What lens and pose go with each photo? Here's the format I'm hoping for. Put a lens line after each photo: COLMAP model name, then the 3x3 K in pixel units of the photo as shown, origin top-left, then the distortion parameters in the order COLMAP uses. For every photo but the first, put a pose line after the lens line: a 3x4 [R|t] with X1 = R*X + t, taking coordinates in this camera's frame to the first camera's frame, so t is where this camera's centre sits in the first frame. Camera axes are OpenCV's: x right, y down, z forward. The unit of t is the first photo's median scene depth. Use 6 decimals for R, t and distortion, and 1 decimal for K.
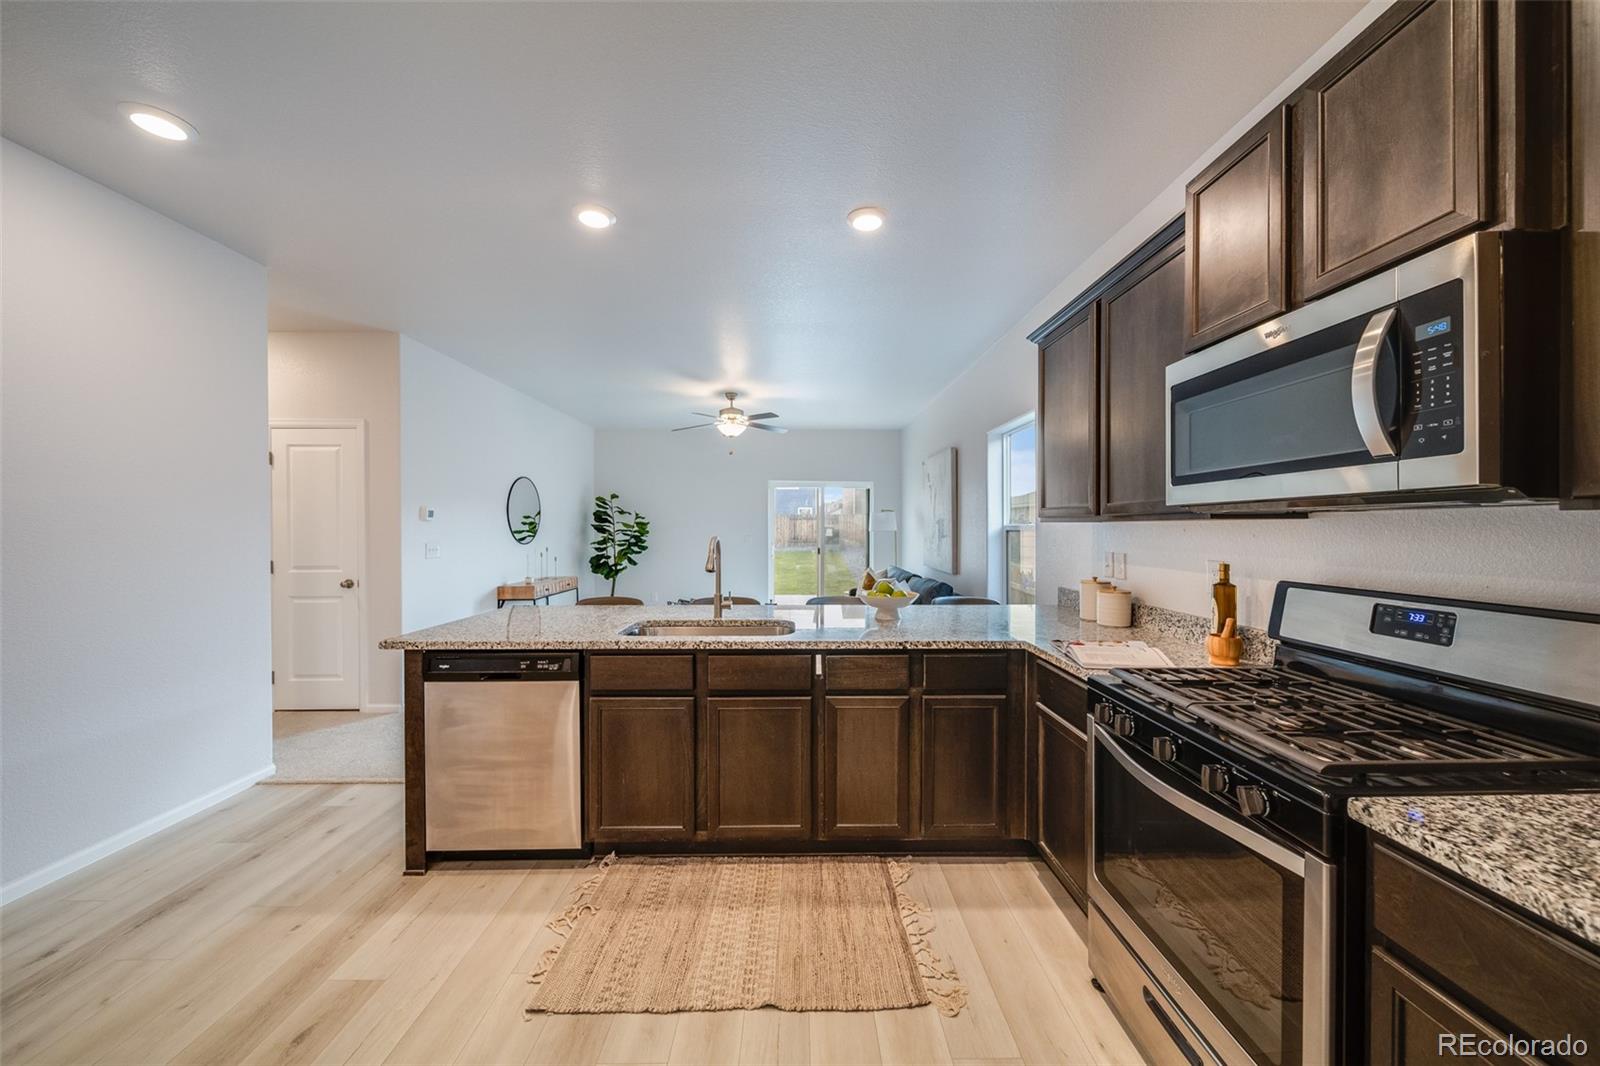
lens RADIAL K [[565.6, 0, 800.0], [0, 565.6, 533.0], [0, 0, 1]] dist [0.000488, -0.000035]
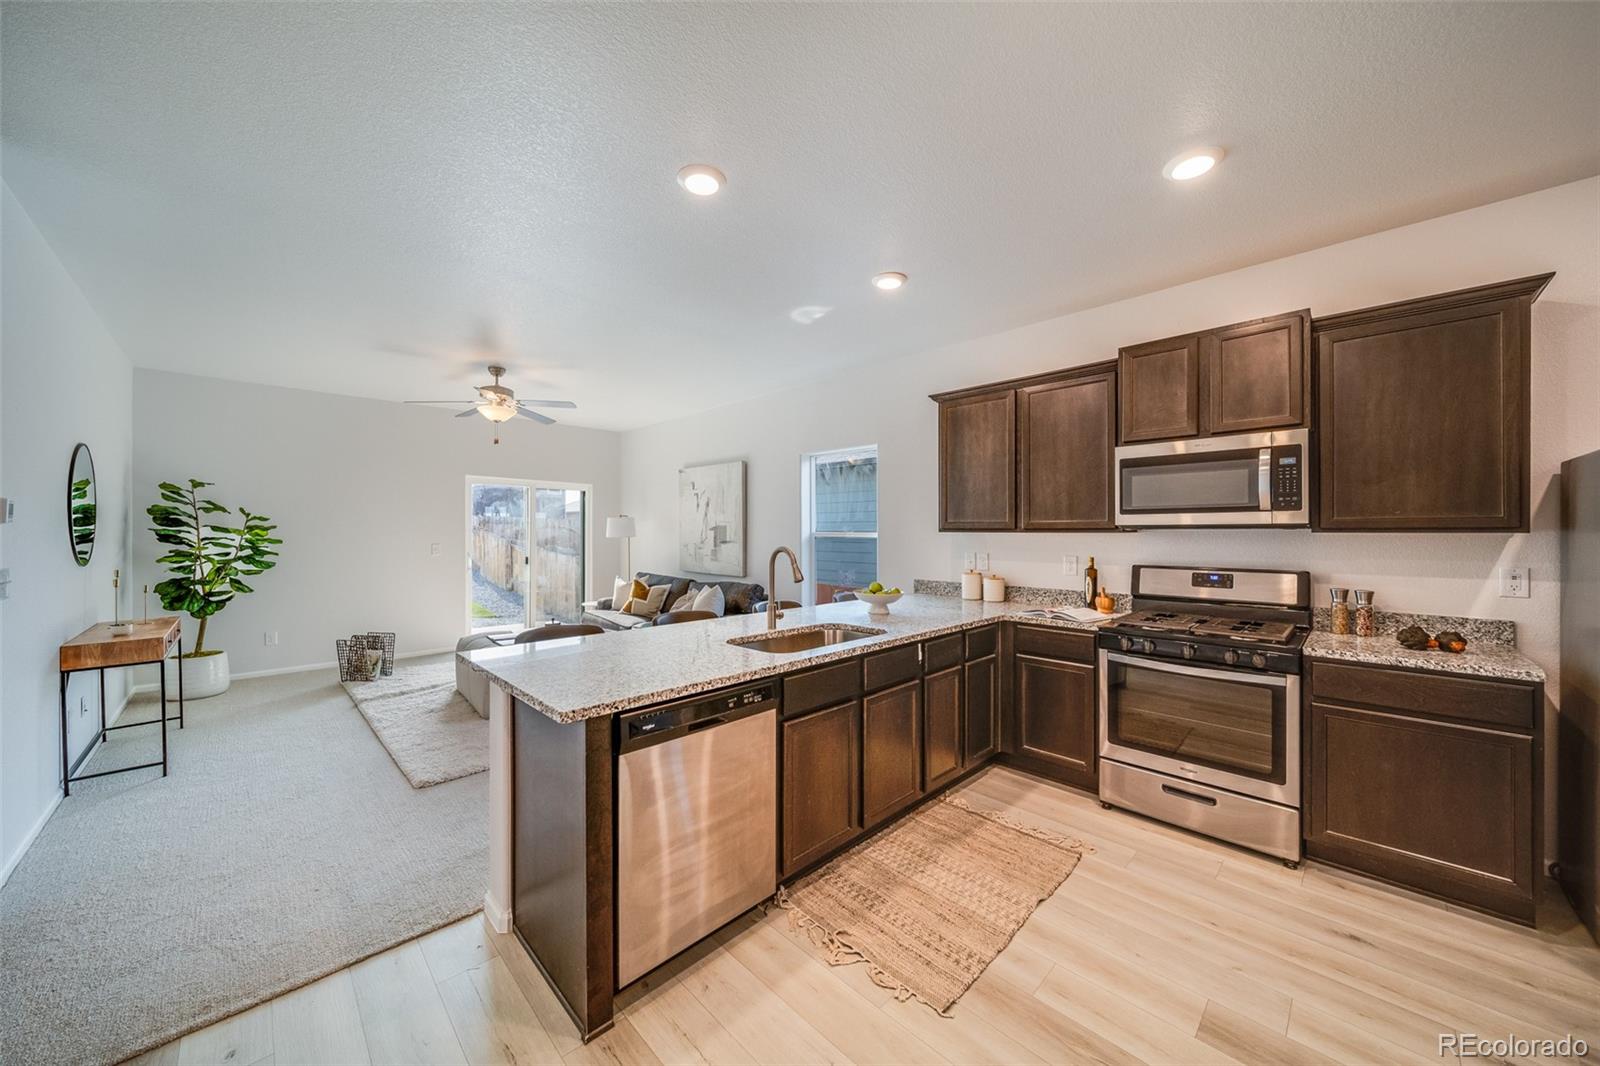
lens RADIAL K [[565.6, 0, 800.0], [0, 565.6, 533.0], [0, 0, 1]] dist [0.000488, -0.000035]
pose [[0.717487, -0.001412, 0.696571, -0.999278], [0.005251, 0.999980, -0.003381, -0.017714], [-0.696552, 0.006084, 0.717480, 0.316562]]
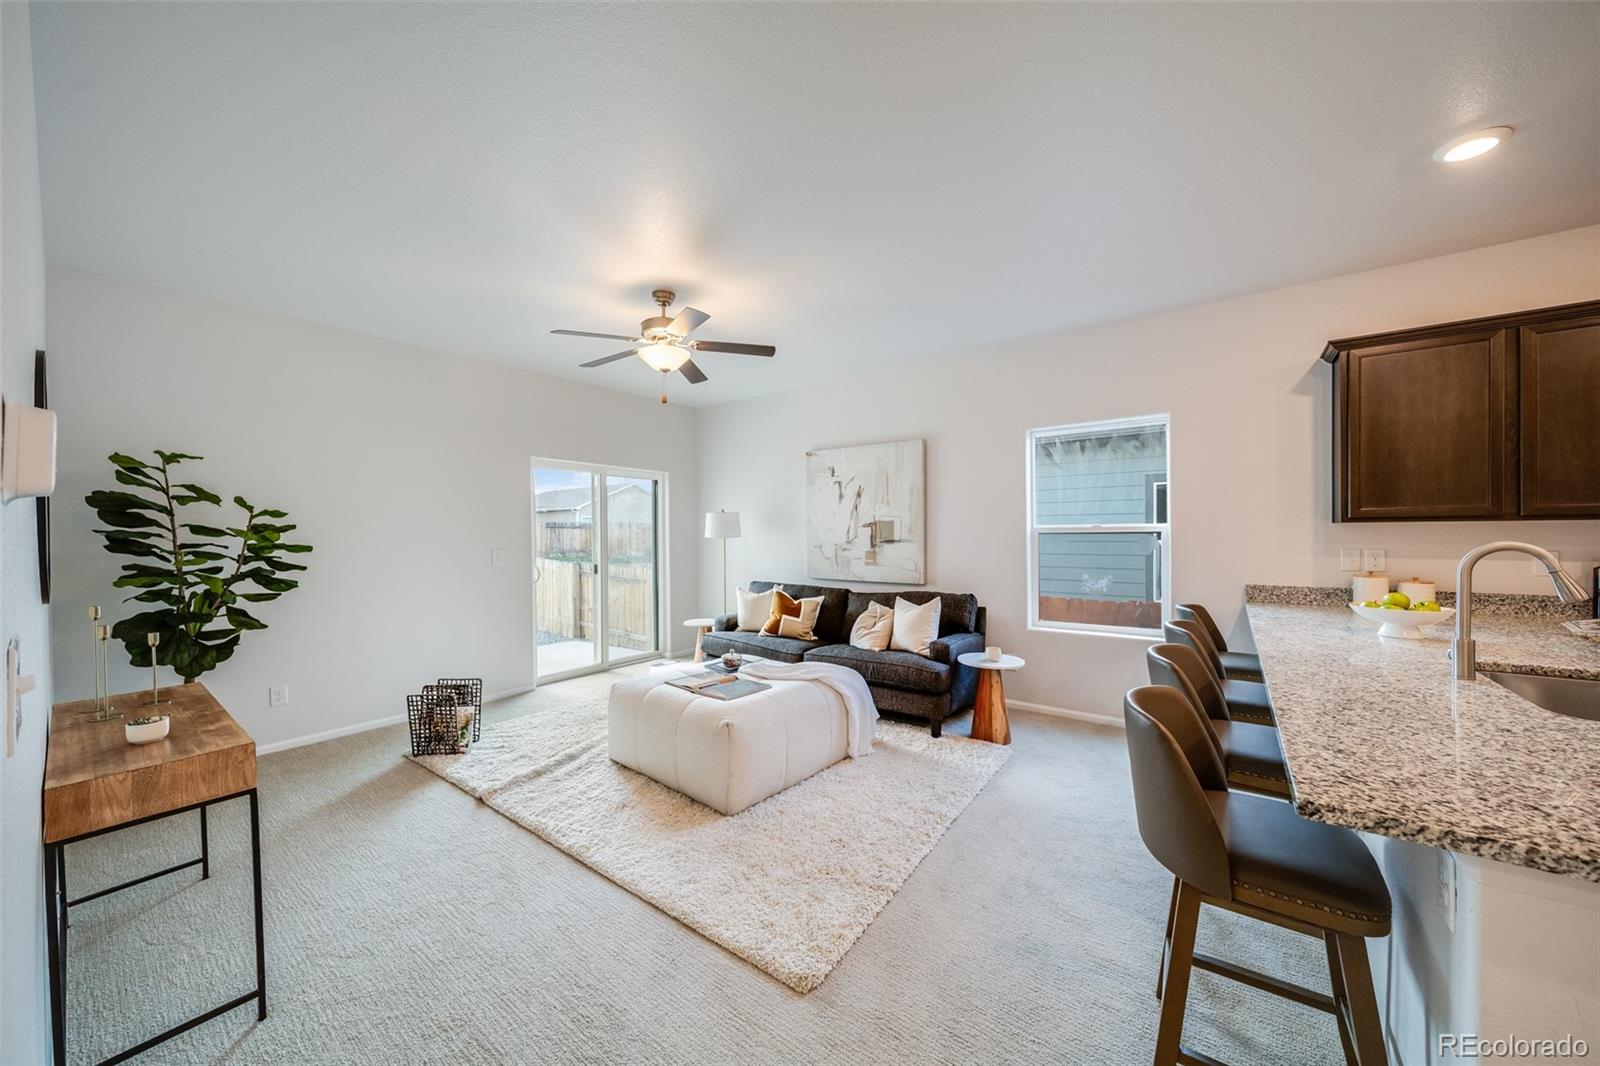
lens RADIAL K [[562.4, 0, 798.7], [0, 562.4, 539.4], [0, 0, 1]] dist [-0.000226, 0.000002]
pose [[0.611098, -0.017060, 0.791371, -1.293337], [0.016935, 0.999821, 0.008476, -0.017344], [-0.791374, 0.008222, 0.611277, 1.489049]]
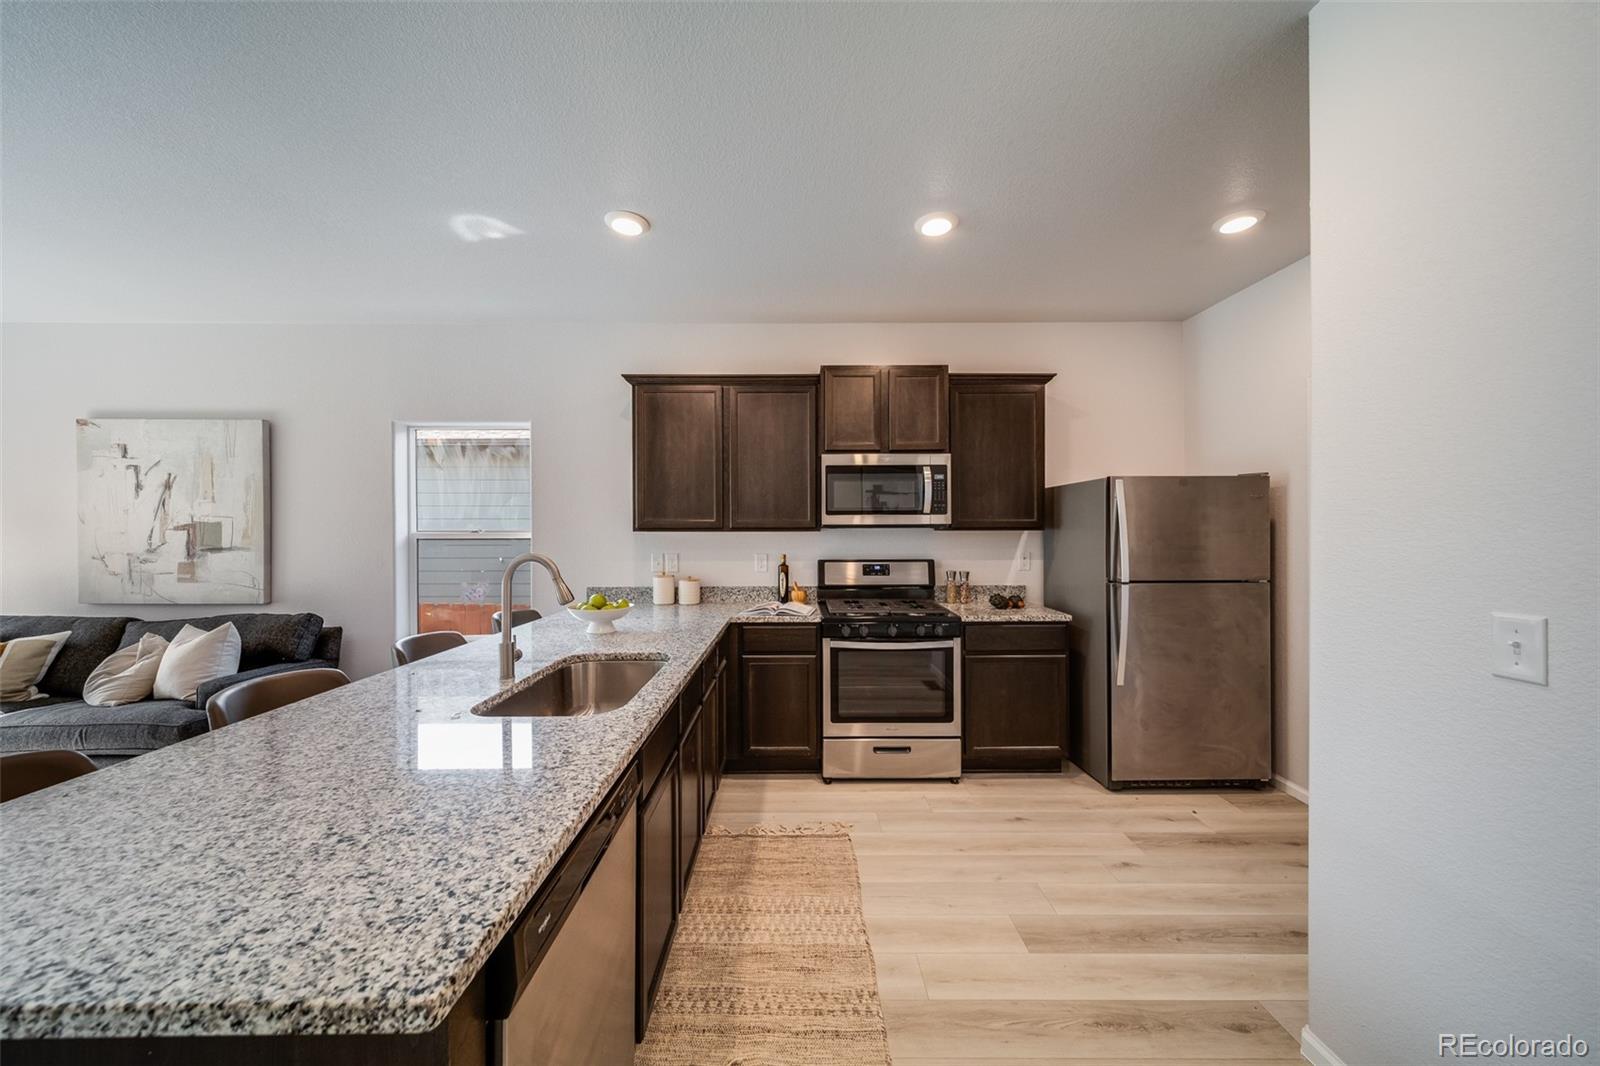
lens RADIAL K [[557.2, 0, 800.1], [0, 557.2, 529.8], [0, 0, 1]] dist [0.005473, 0.000040]
pose [[0.003857, 0.000273, 0.999993, -0.992217], [0.010789, 0.999942, -0.000314, -0.023801], [-0.999934, 0.010790, 0.003854, 0.817901]]
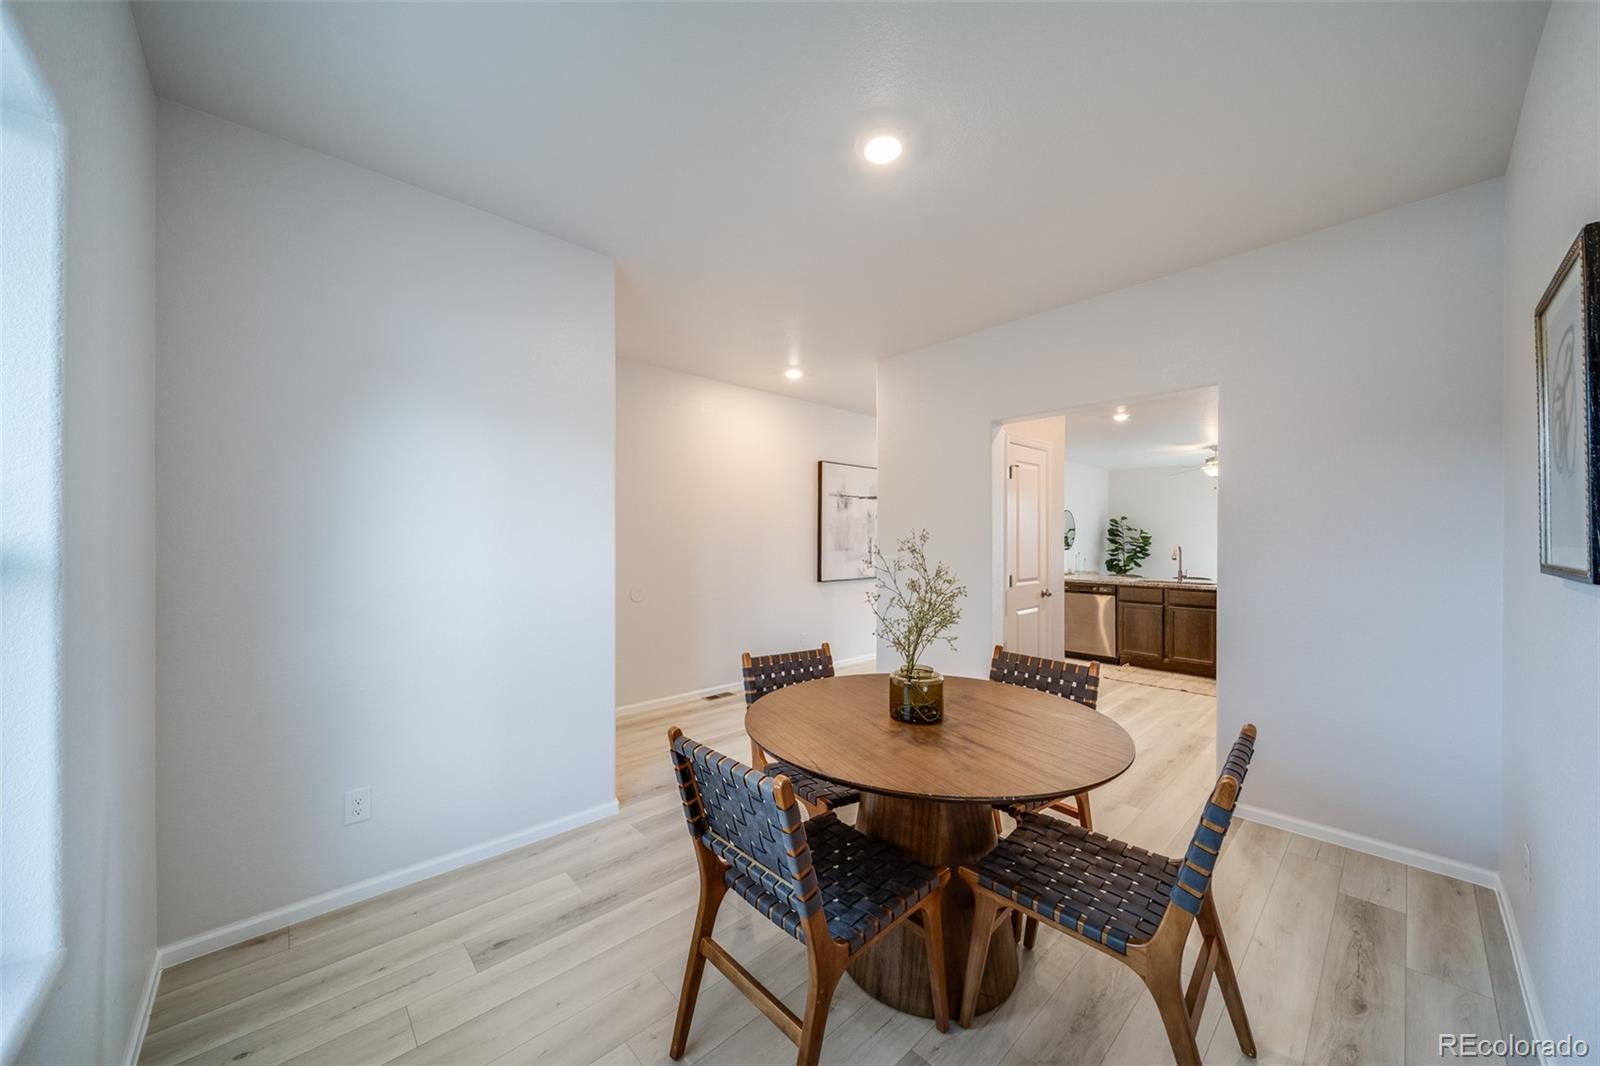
lens RADIAL K [[562.4, 0, 798.7], [0, 562.4, 539.4], [0, 0, 1]] dist [-0.000226, 0.000002]
pose [[0.673017, 0.003486, -0.739619, 0.593337], [-0.011593, 0.999916, -0.005836, 0.021590], [0.739536, 0.012502, 0.673001, -1.970919]]
